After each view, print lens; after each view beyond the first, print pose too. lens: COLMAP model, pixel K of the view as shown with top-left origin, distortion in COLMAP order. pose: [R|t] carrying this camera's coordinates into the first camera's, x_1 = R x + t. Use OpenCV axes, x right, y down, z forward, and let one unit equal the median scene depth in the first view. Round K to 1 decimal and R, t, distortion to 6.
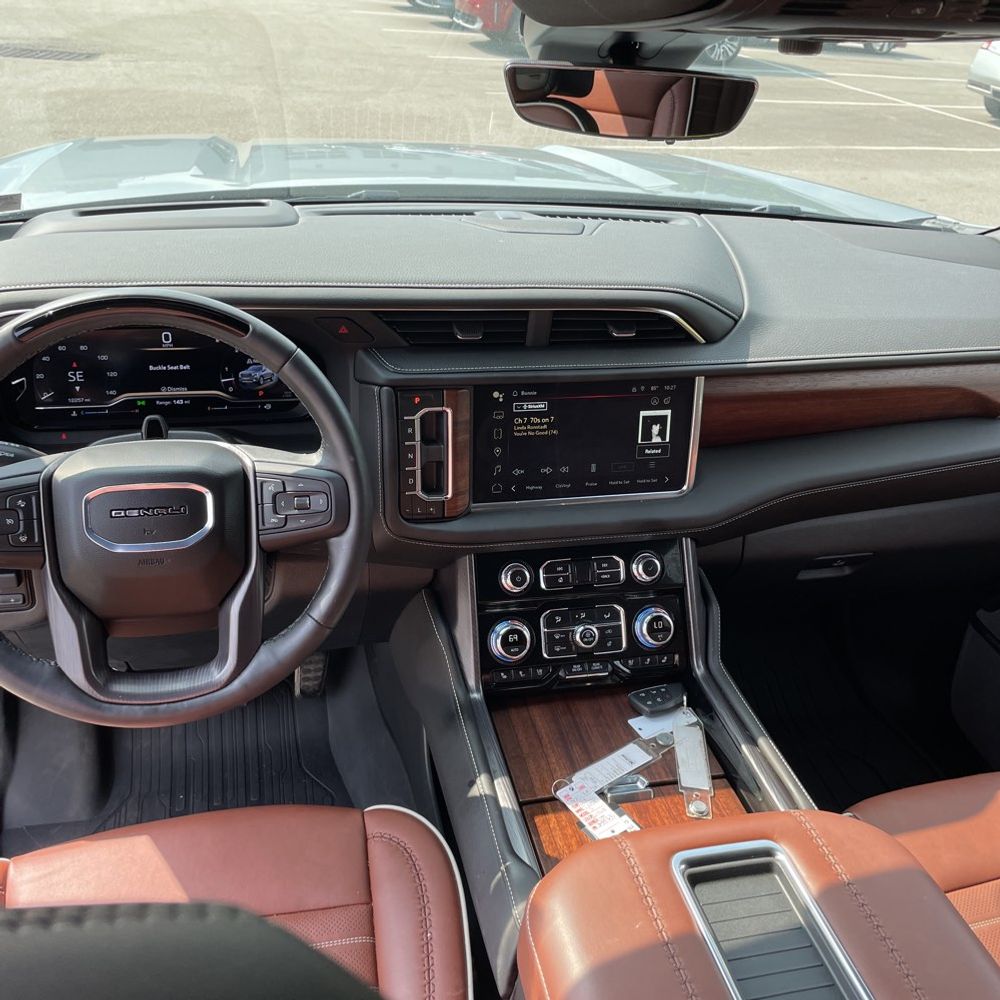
lens RADIAL K [[1013.4, 0, 500.1], [0, 1013.4, 521.7], [0, 0, 1]] dist [0.118213, -0.195316]
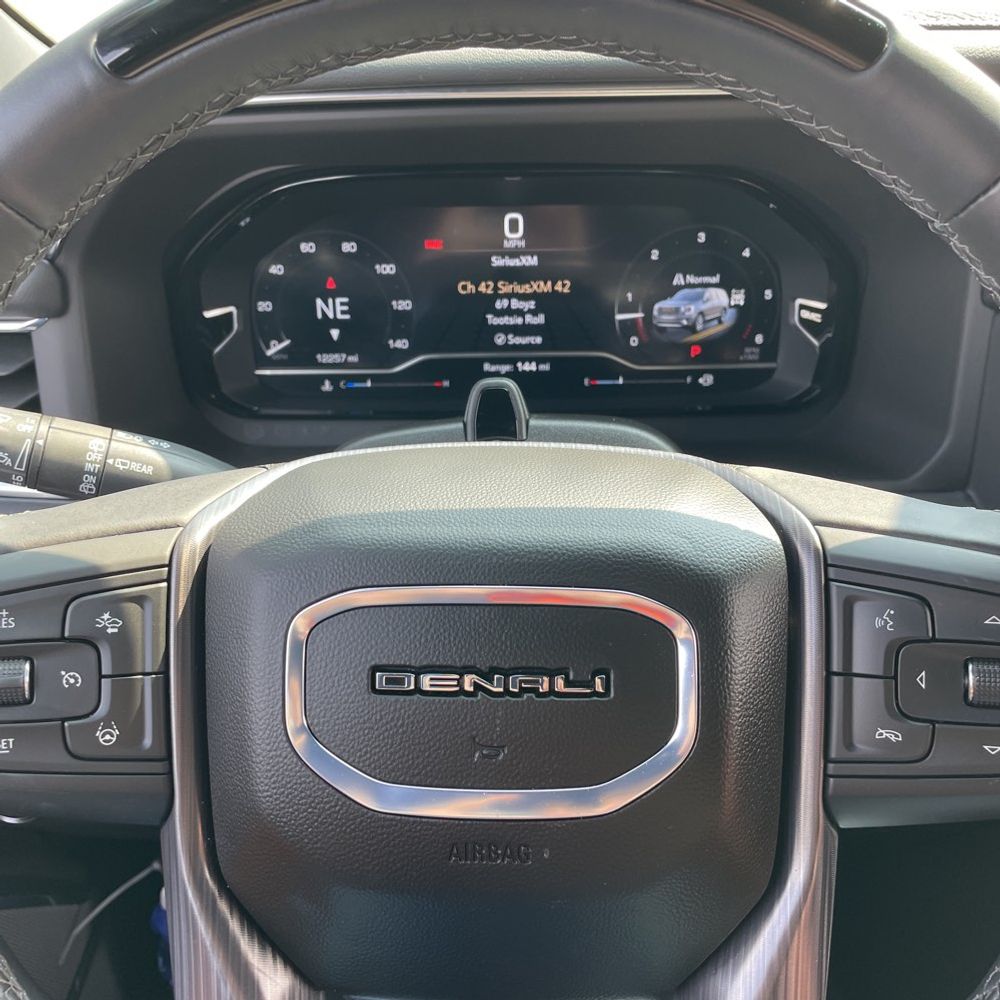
lens RADIAL K [[1013.4, 0, 500.1], [0, 1013.4, 521.7], [0, 0, 1]] dist [0.118213, -0.195316]
pose [[0.965876, 0.055426, -0.253007, -0.201334], [-0.059435, 0.998198, -0.008225, -0.039413], [0.252095, 0.022982, 0.967430, 0.537420]]
